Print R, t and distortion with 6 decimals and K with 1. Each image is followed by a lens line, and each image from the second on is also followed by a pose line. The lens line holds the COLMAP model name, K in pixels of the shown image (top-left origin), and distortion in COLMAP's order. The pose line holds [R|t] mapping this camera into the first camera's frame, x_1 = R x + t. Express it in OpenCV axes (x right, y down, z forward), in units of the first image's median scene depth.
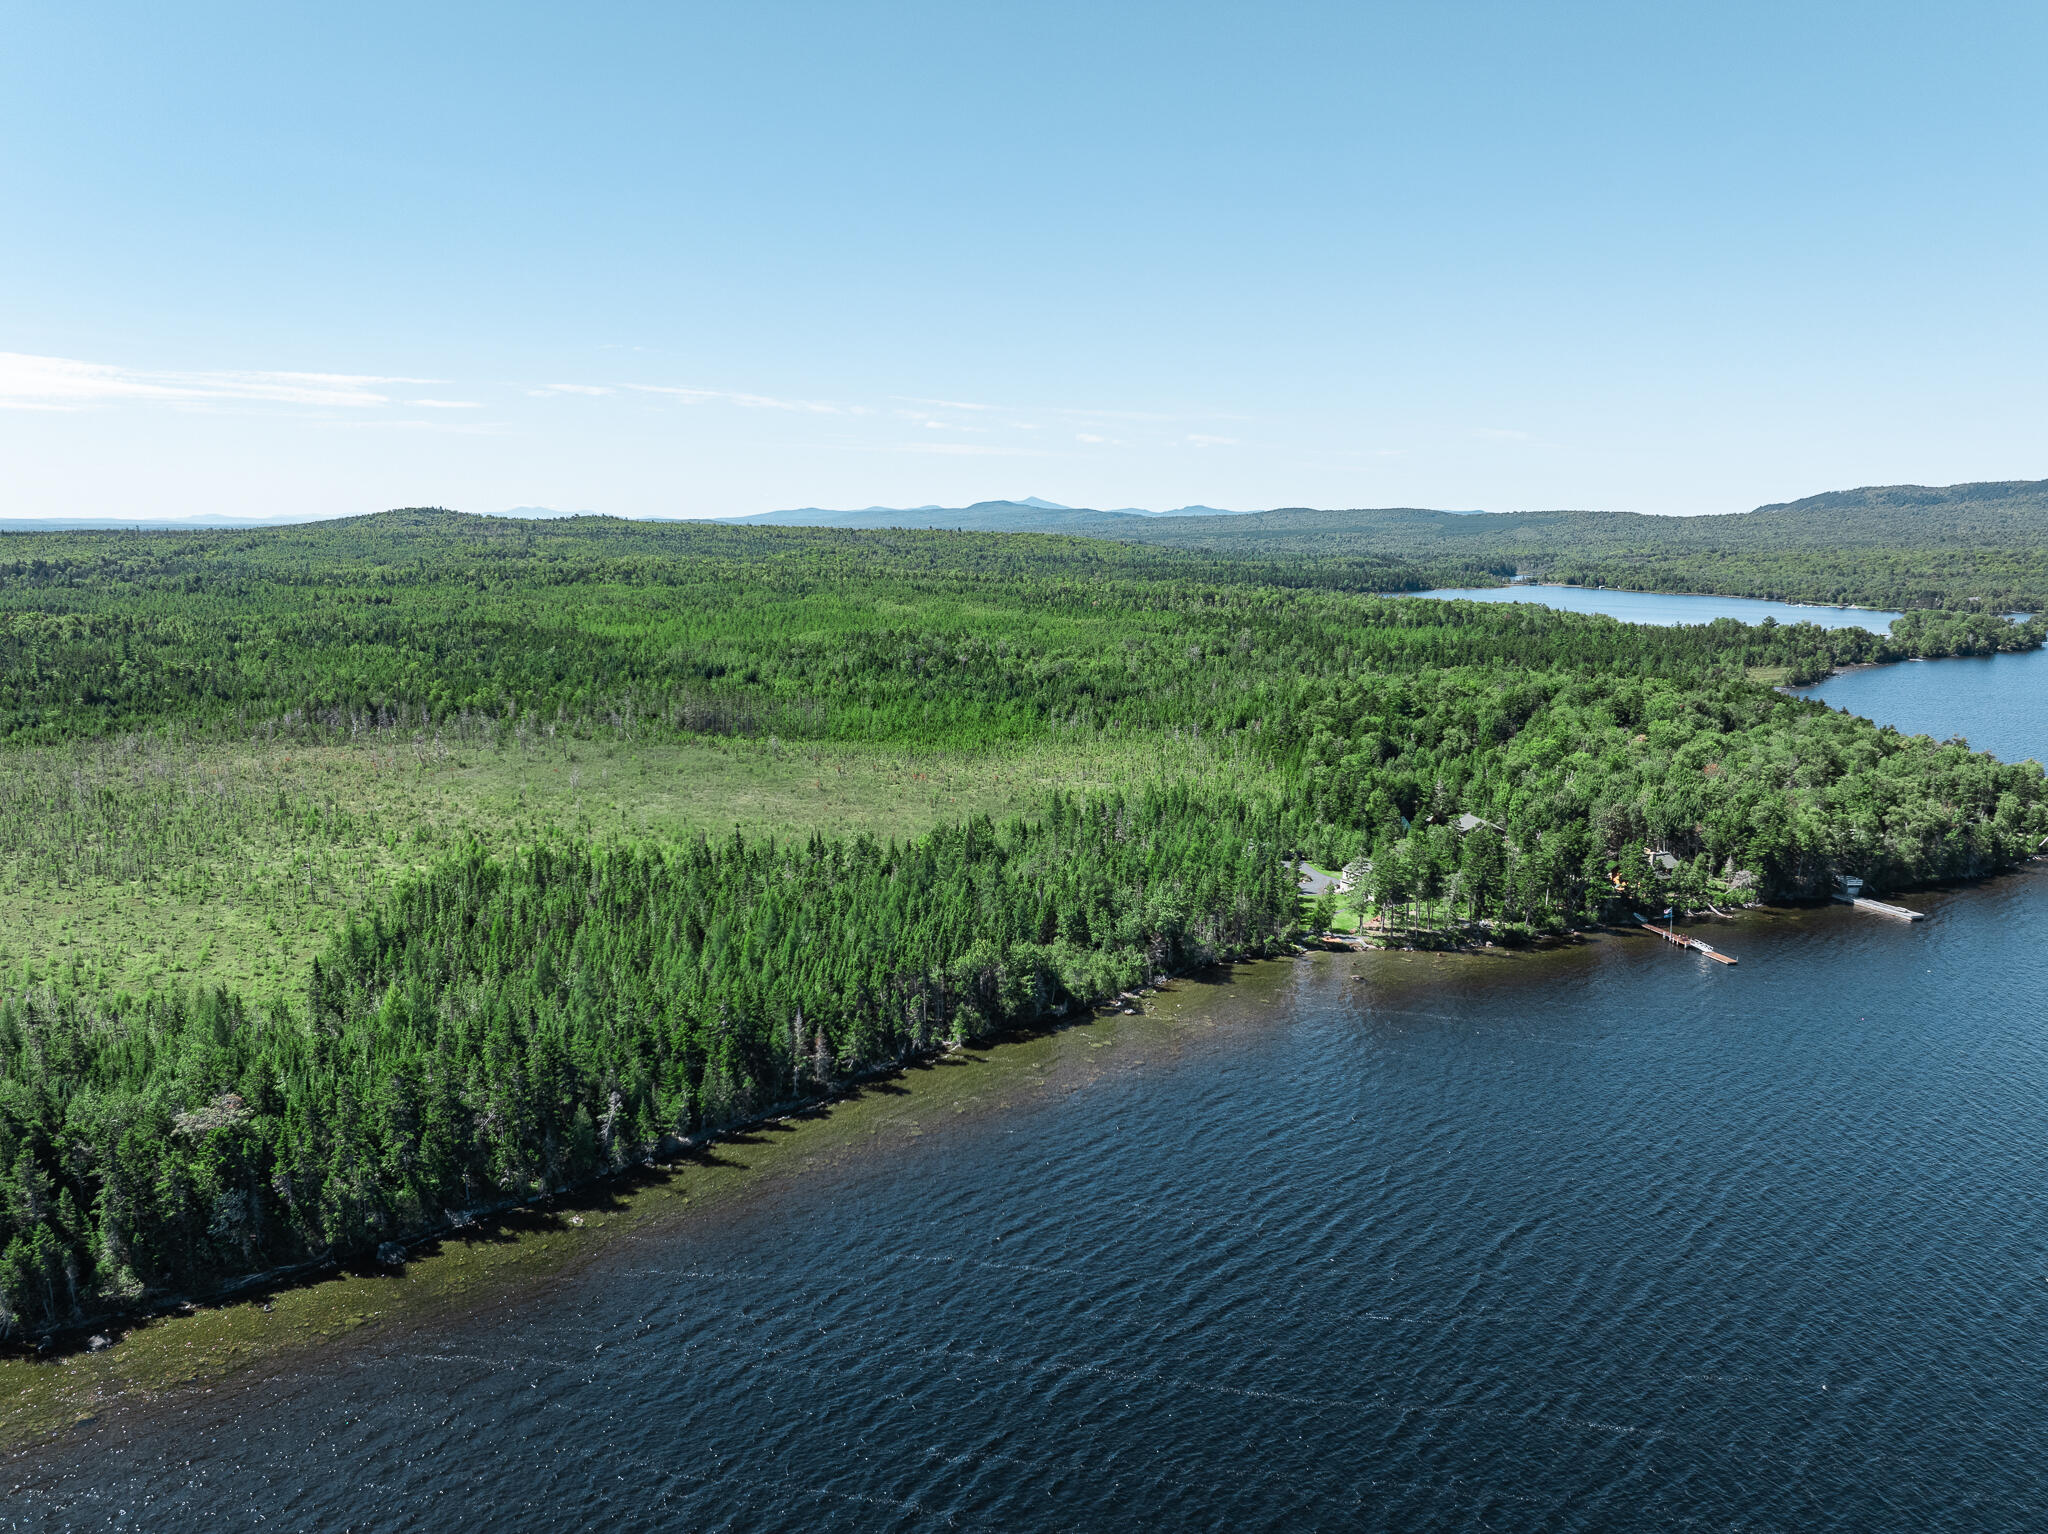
lens RADIAL K [[1473.6, 0, 1030.3], [0, 1473.6, 752.5], [0, 0, 1]] dist [-0.027842, -0.020632]
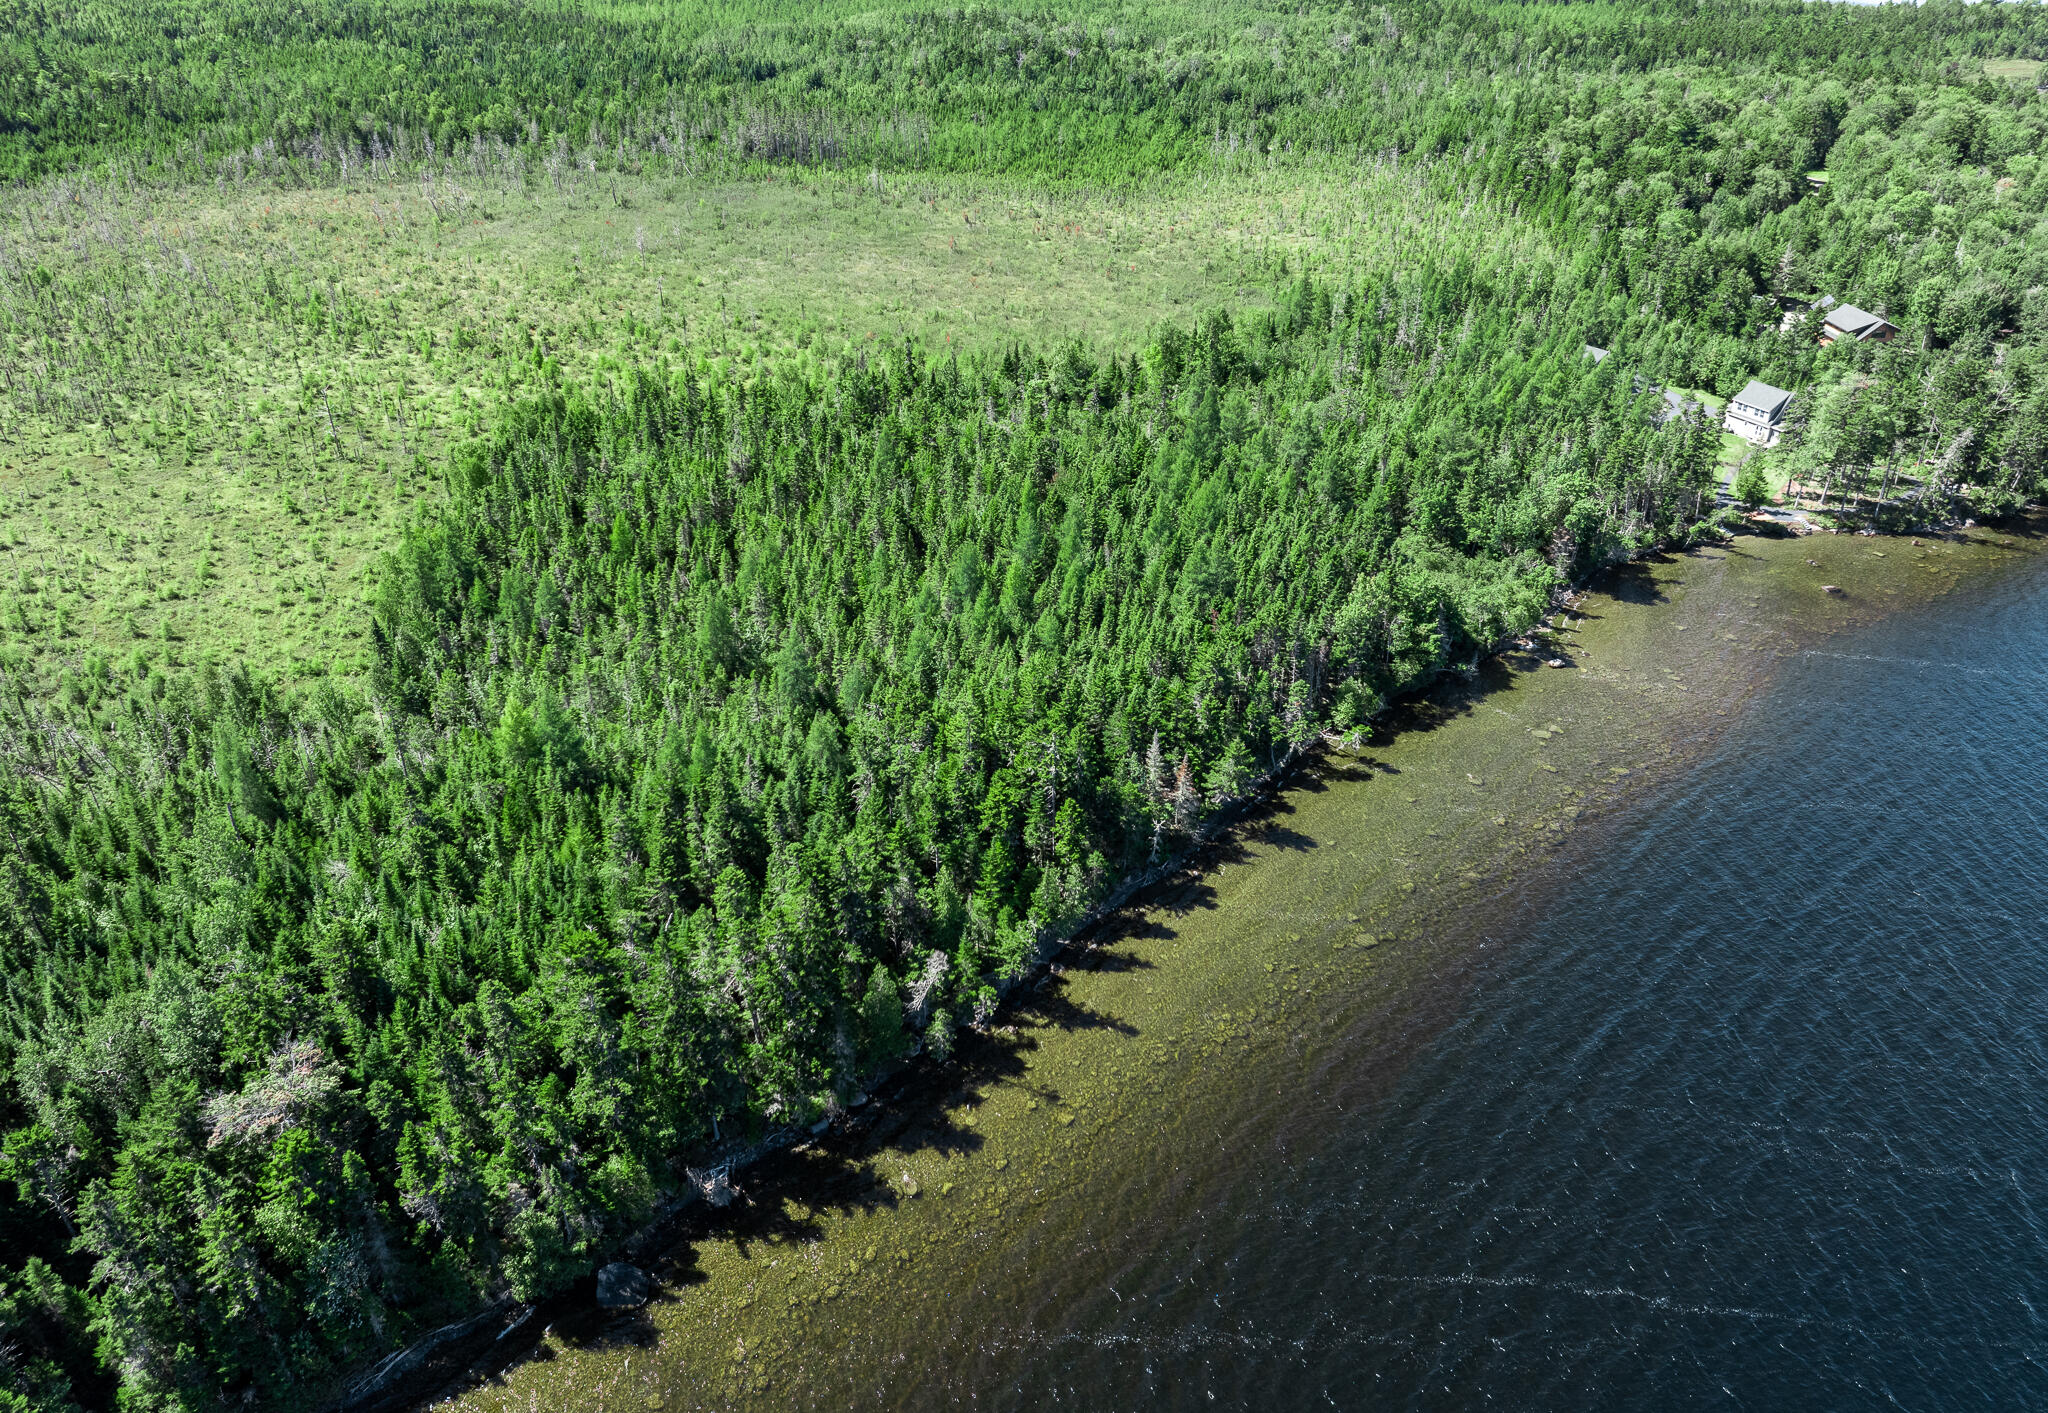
lens RADIAL K [[1472.9, 0, 1021.8], [0, 1472.9, 629.8], [0, 0, 1]] dist [-0.049427, 0.024621]
pose [[0.999976, -0.002487, -0.006435, -0.087030], [0.004437, 0.946096, 0.323856, -0.030682], [0.005283, -0.323876, 0.946085, 0.169726]]
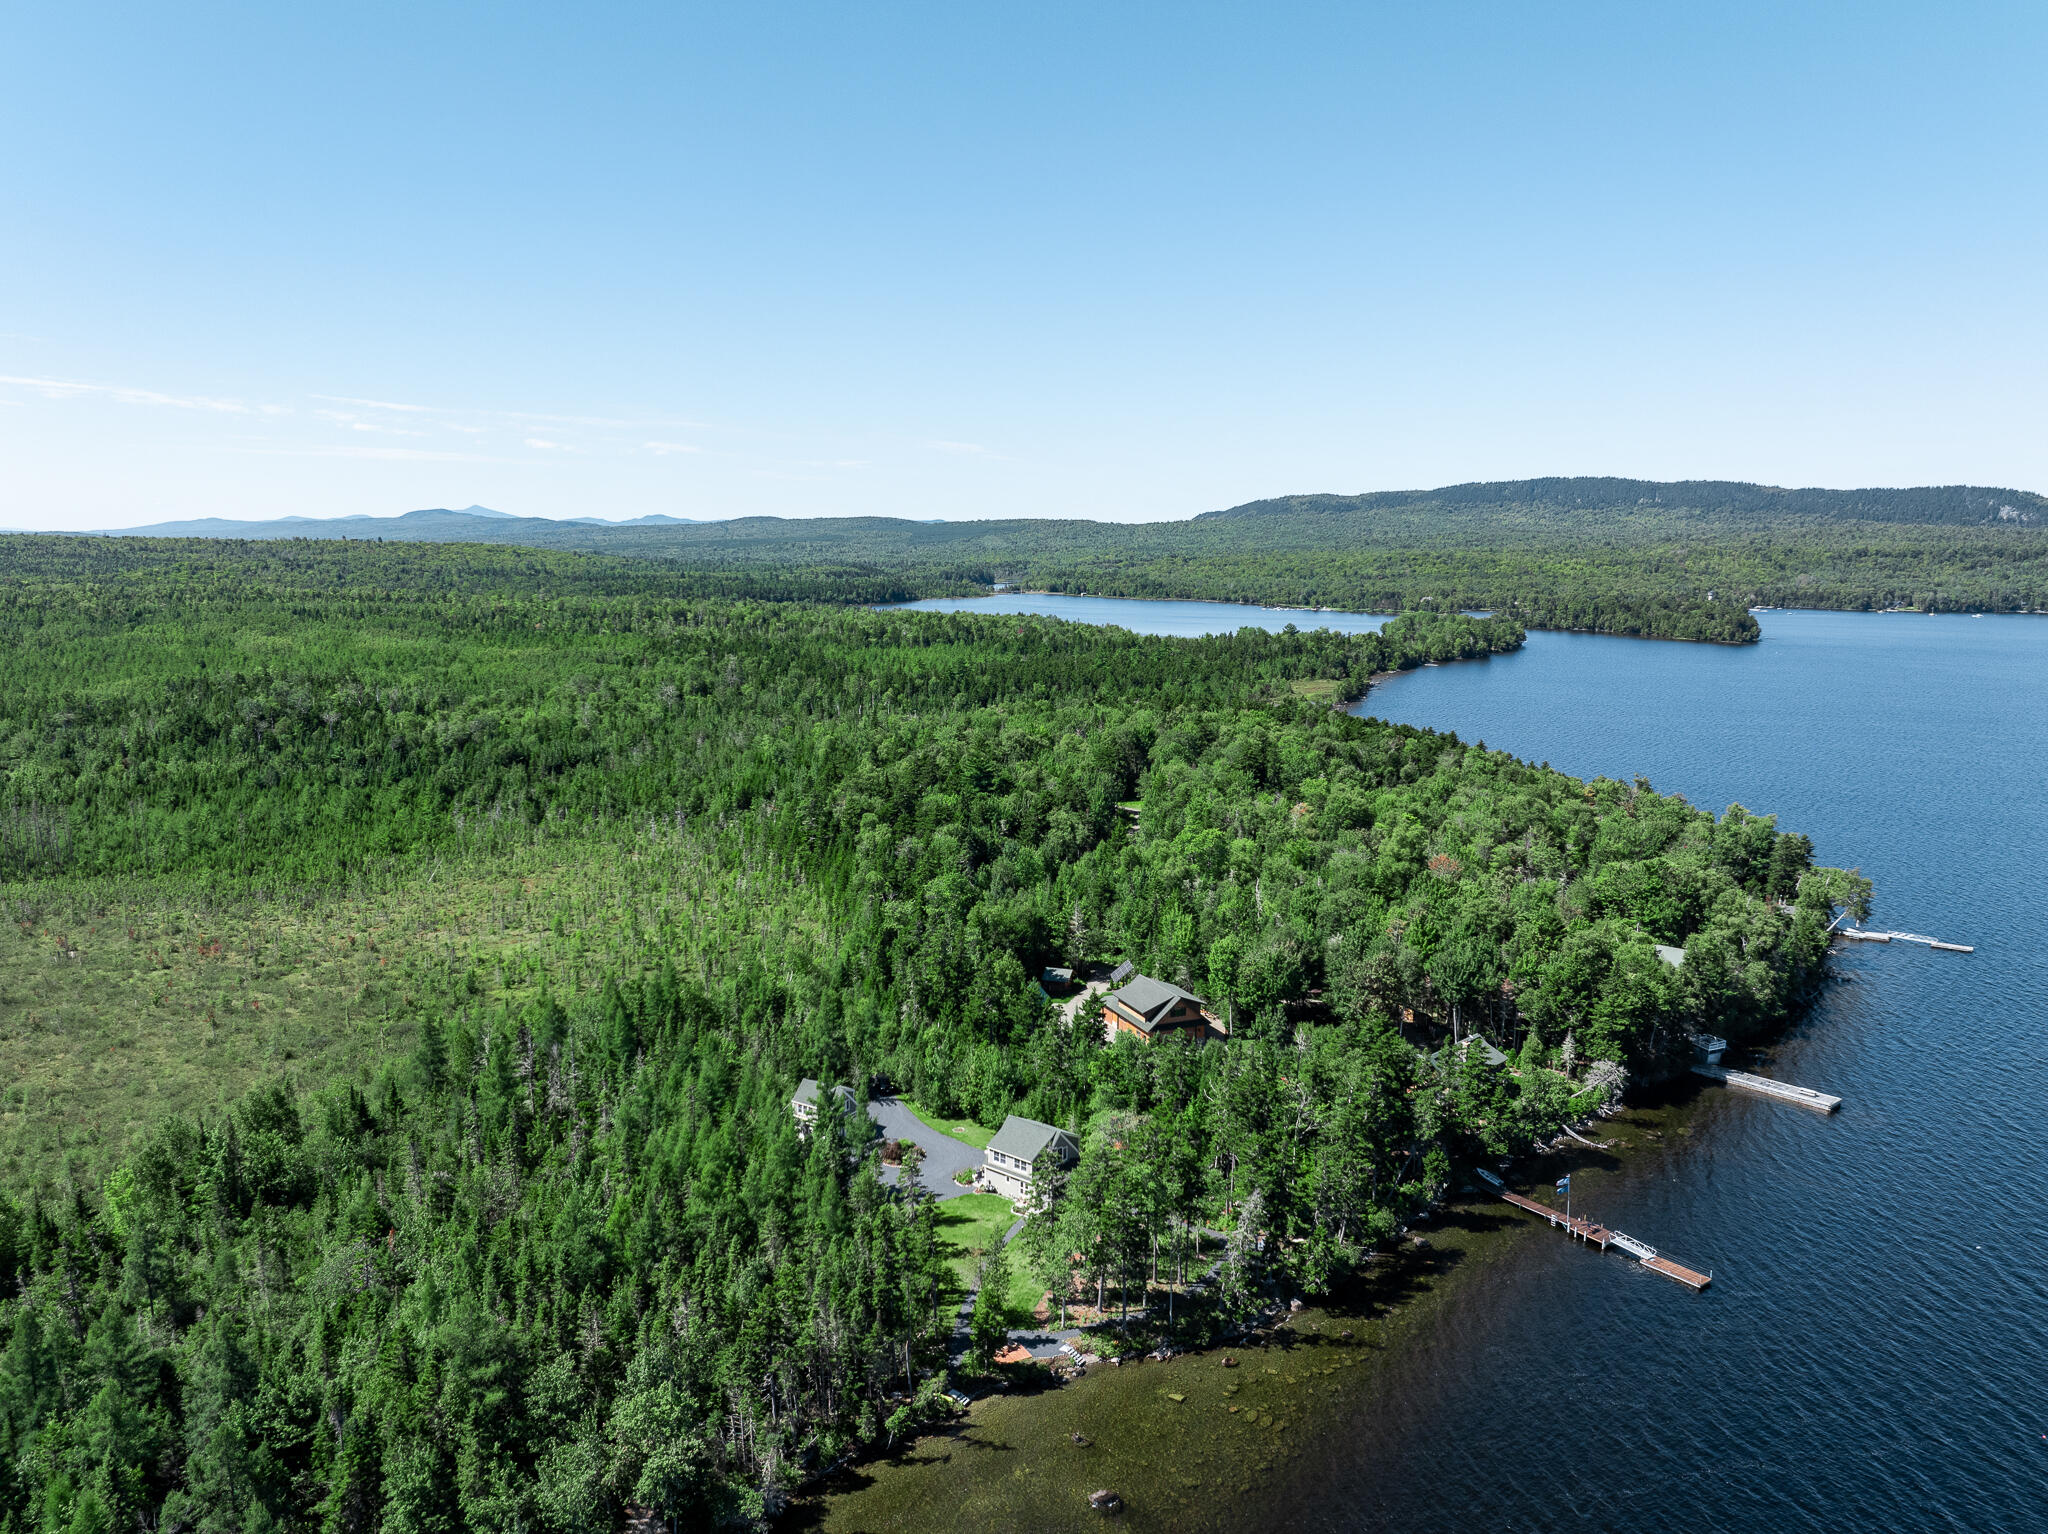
lens RADIAL K [[1473.6, 0, 1024.0], [0, 1473.6, 746.7], [0, 0, 1]] dist [-0.027842, -0.020632]
pose [[0.938384, -0.050419, 0.341896, 0.030508], [0.054038, 0.998538, -0.001064, -0.040642], [-0.341342, 0.019474, 0.939737, 0.305483]]
